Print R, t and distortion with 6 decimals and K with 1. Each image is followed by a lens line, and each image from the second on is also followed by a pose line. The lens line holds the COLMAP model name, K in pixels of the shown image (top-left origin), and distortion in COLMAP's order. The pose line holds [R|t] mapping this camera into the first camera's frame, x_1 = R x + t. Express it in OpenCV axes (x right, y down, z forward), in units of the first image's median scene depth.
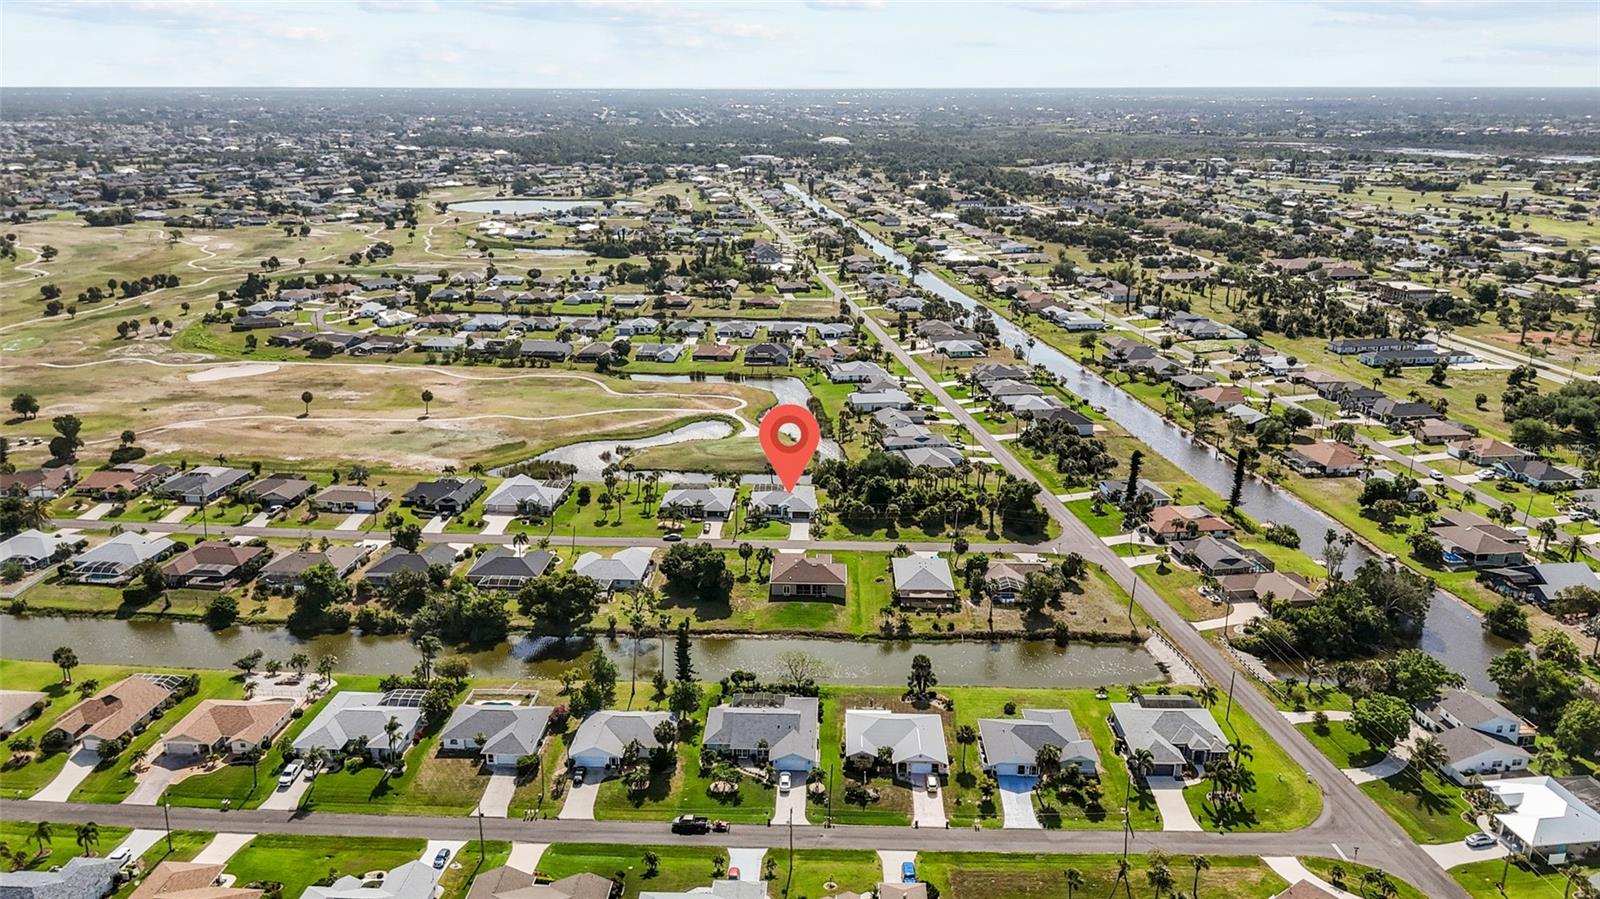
lens RADIAL K [[1190.7, 0, 800.0], [0, 1190.7, 449.5], [0, 0, 1]] dist [0.101516, -0.108348]
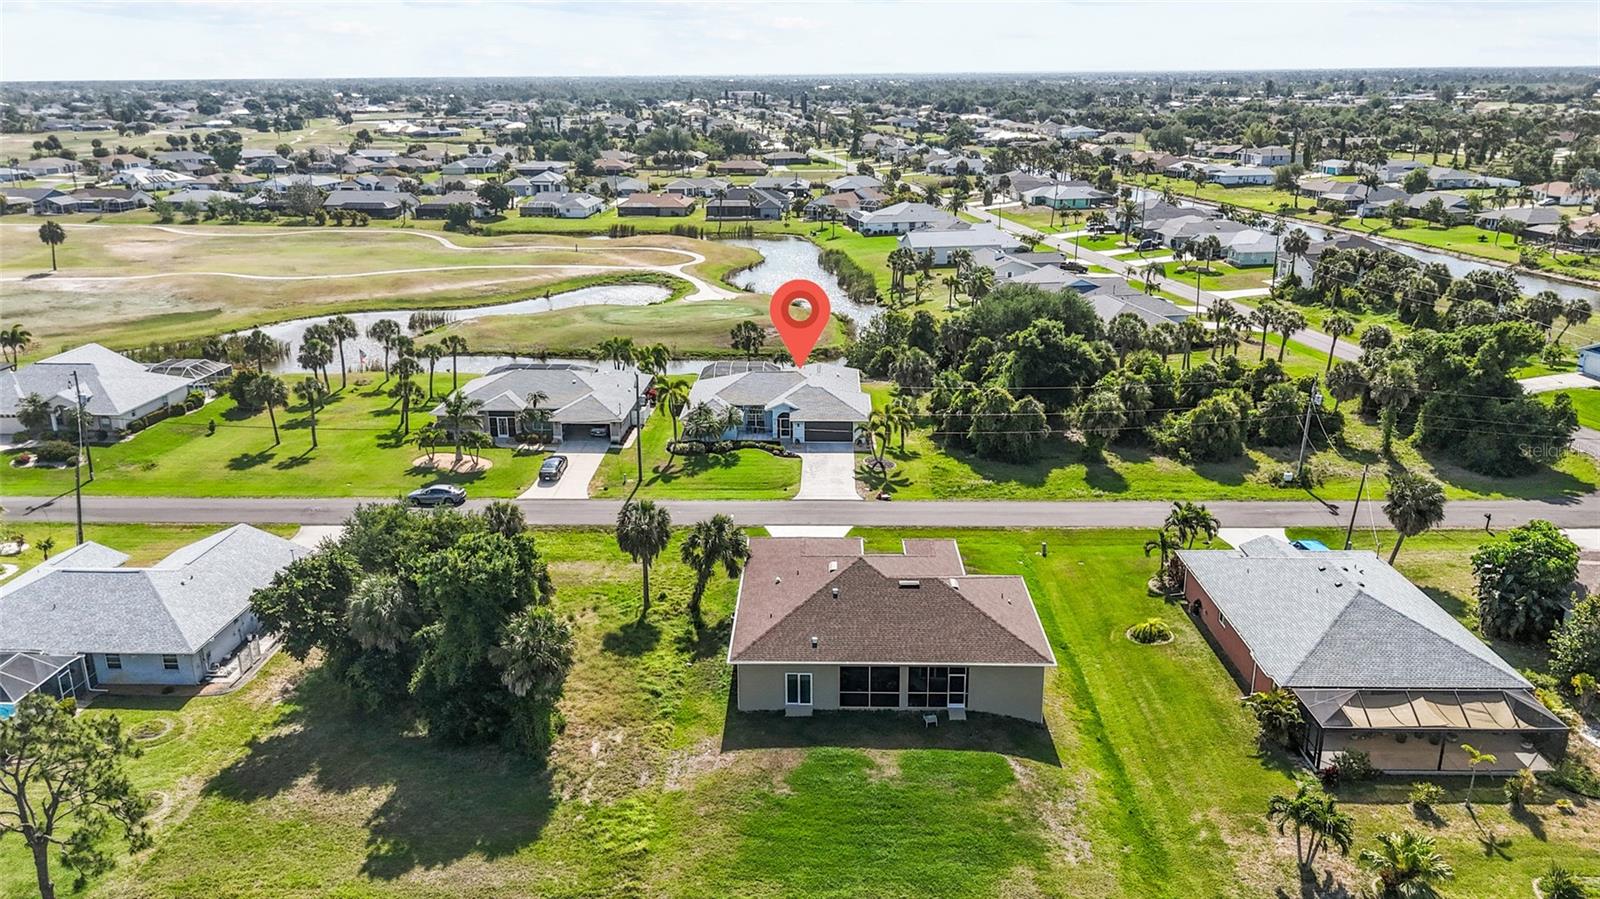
lens RADIAL K [[1178.4, 0, 800.0], [0, 1178.4, 449.5], [0, 0, 1]] dist [0.086076, -0.096562]
pose [[0.999901, -0.011782, 0.007630, -0.009803], [0.011736, 0.999912, 0.006125, 0.054506], [-0.007701, -0.006035, 0.999952, 0.611626]]
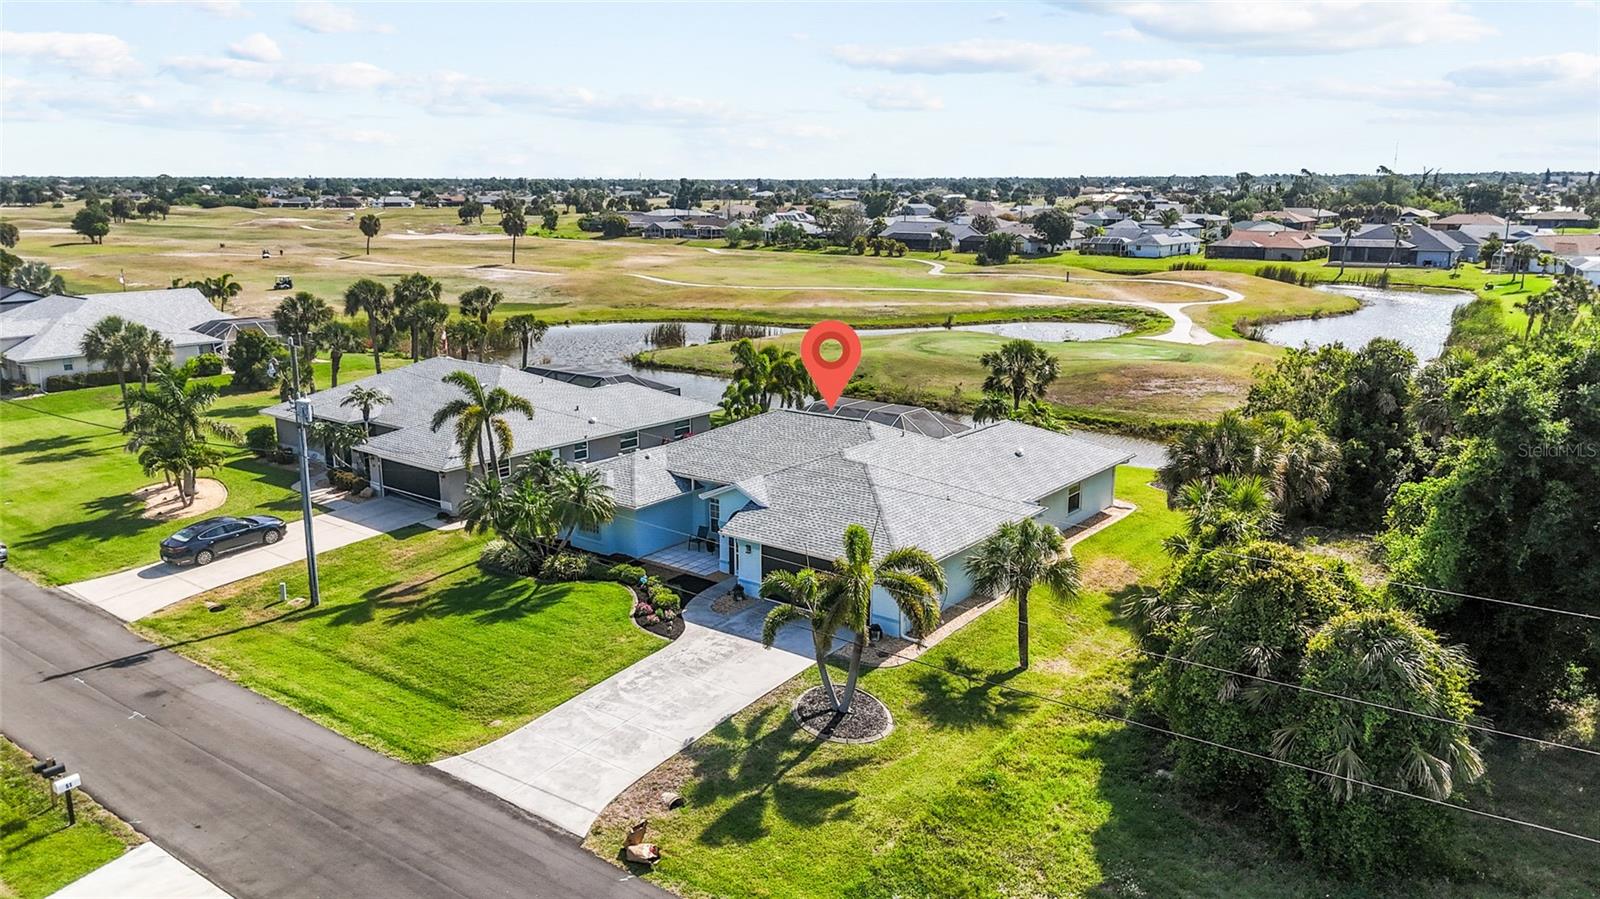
lens RADIAL K [[1178.4, 0, 800.0], [0, 1178.4, 449.5], [0, 0, 1]] dist [0.086076, -0.096562]
pose [[0.813345, 0.125044, -0.568185, 0.064343], [-0.168364, 0.985429, -0.024139, 0.041635], [0.556888, 0.115295, 0.822547, 0.839761]]
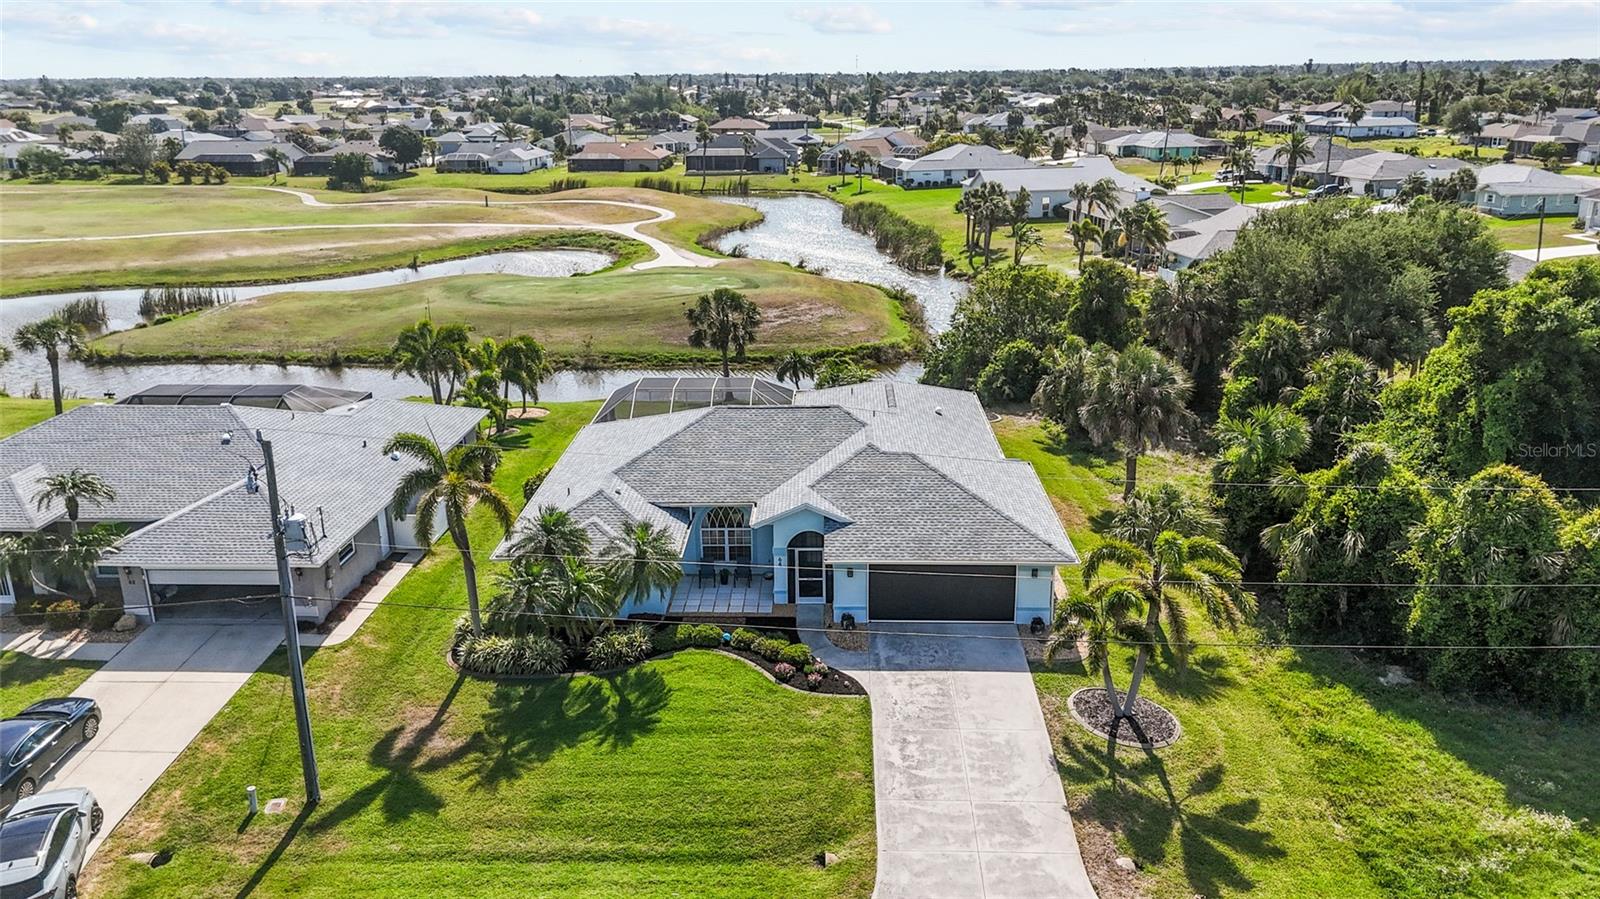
lens RADIAL K [[1178.4, 0, 800.0], [0, 1178.4, 449.5], [0, 0, 1]] dist [0.086076, -0.096562]
pose [[0.999868, -0.015910, 0.003291, -0.012508], [0.015892, 0.999859, 0.005391, 0.037678], [-0.003377, -0.005338, 0.999980, 0.829050]]
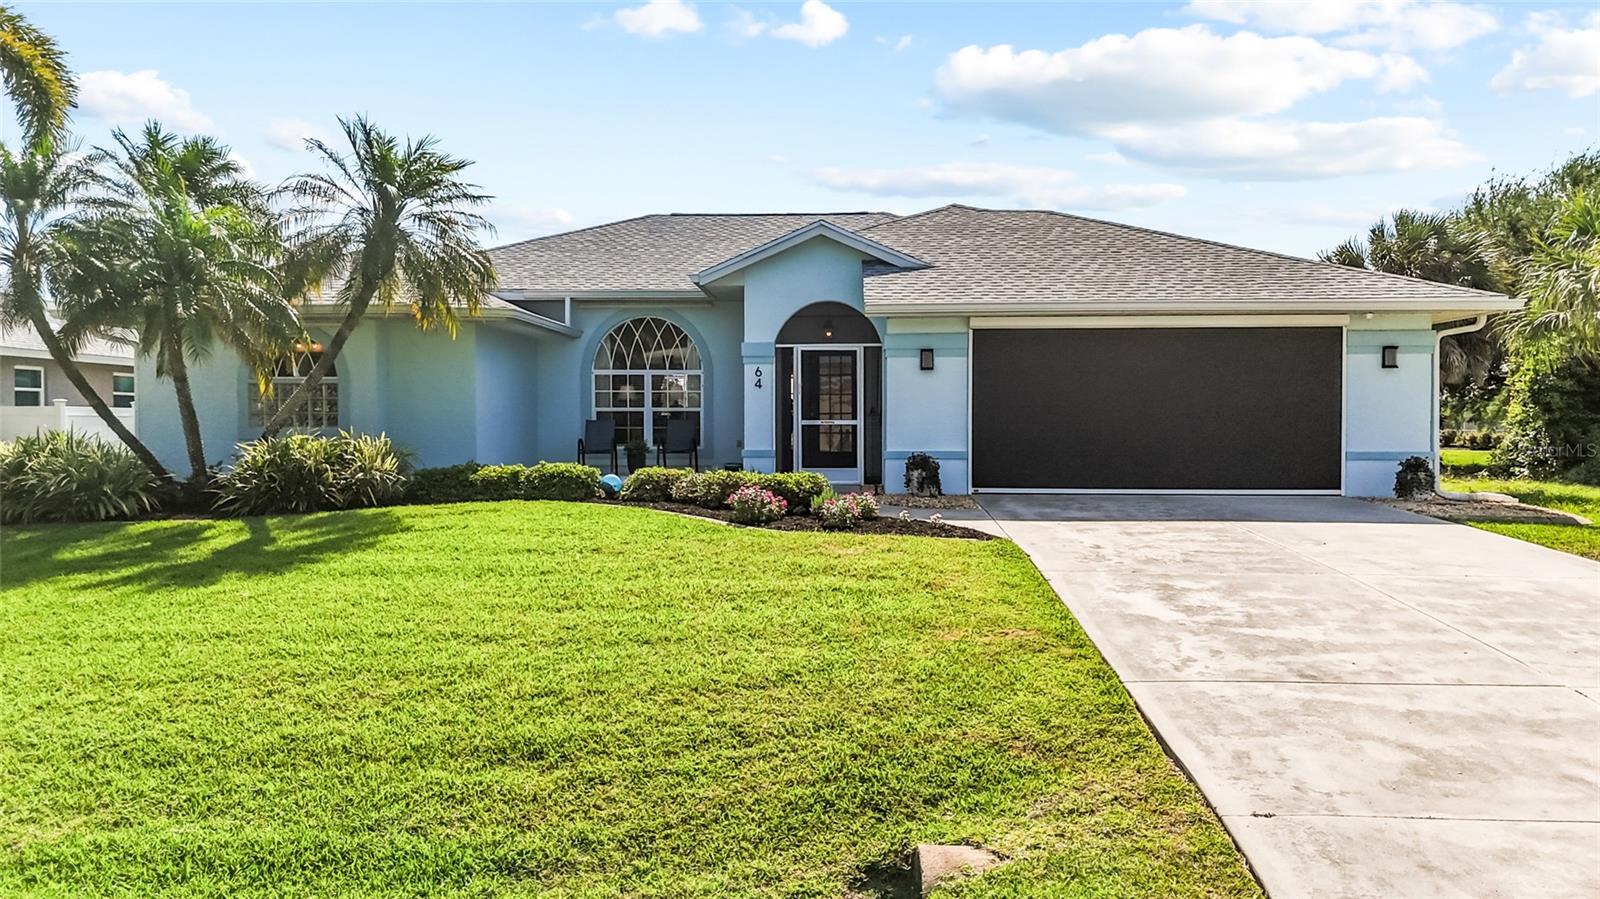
lens RADIAL K [[1178.4, 0, 800.0], [0, 1178.4, 449.5], [0, 0, 1]] dist [0.086076, -0.096562]
pose [[0.999993, 0.001065, -0.003554, -0.012324], [-0.002040, 0.957952, -0.286921, 0.065796], [0.003099, 0.286927, 0.957948, 0.895972]]
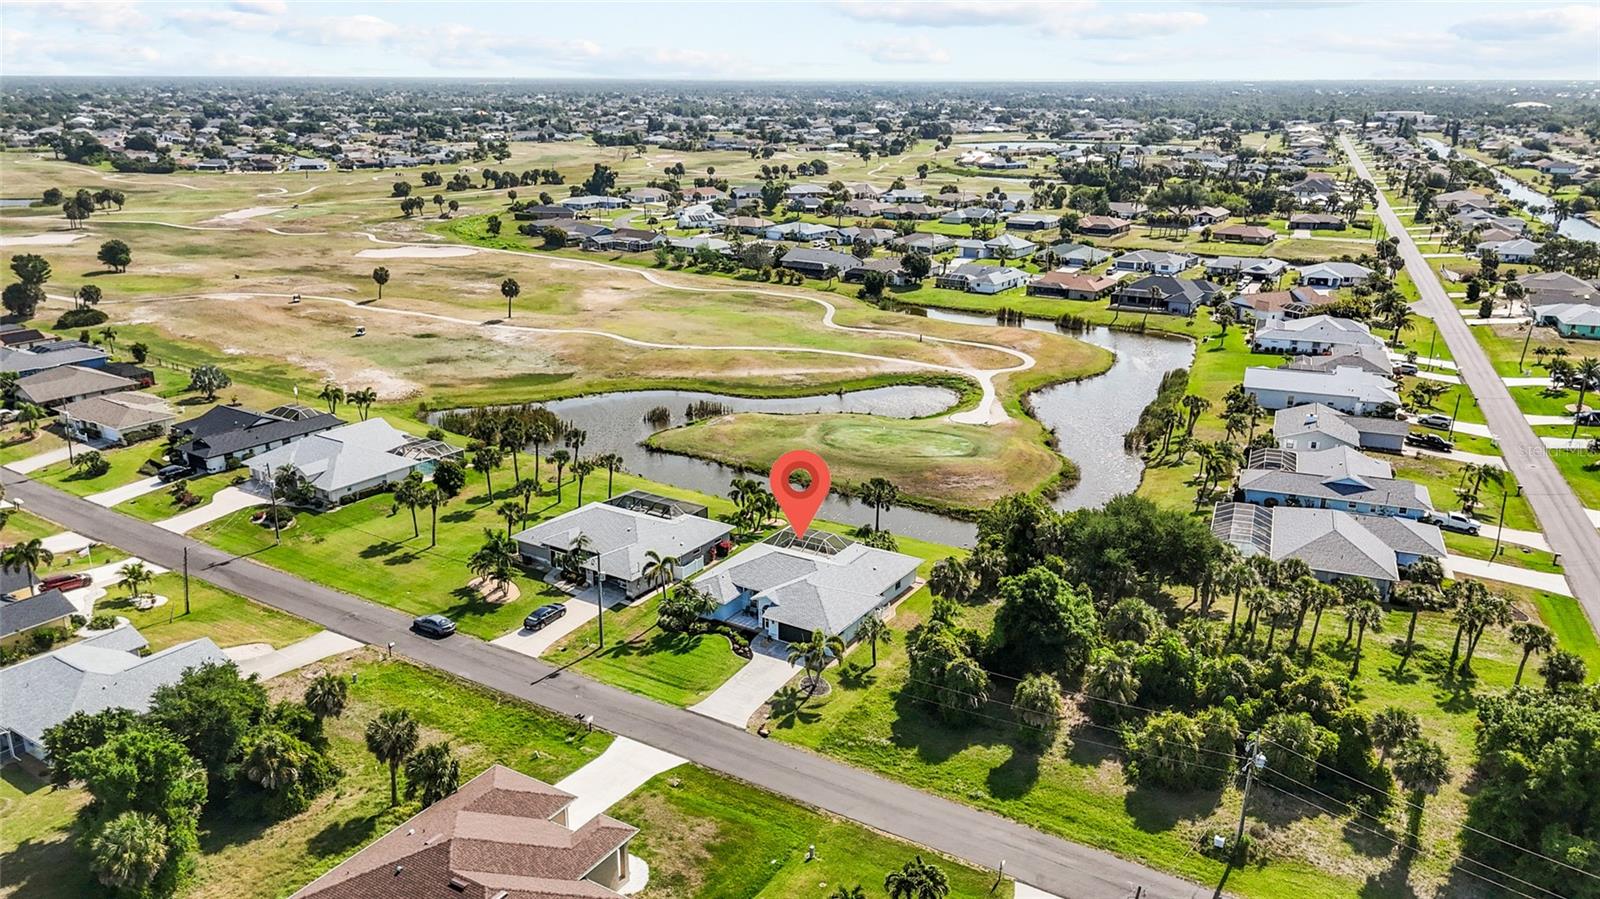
lens RADIAL K [[1178.4, 0, 800.0], [0, 1178.4, 449.5], [0, 0, 1]] dist [0.086076, -0.096562]
pose [[0.866105, 0.148619, -0.477257, 0.145857], [-0.147623, 0.988241, 0.039842, -0.010961], [0.477566, 0.035946, 0.877860, 0.656078]]
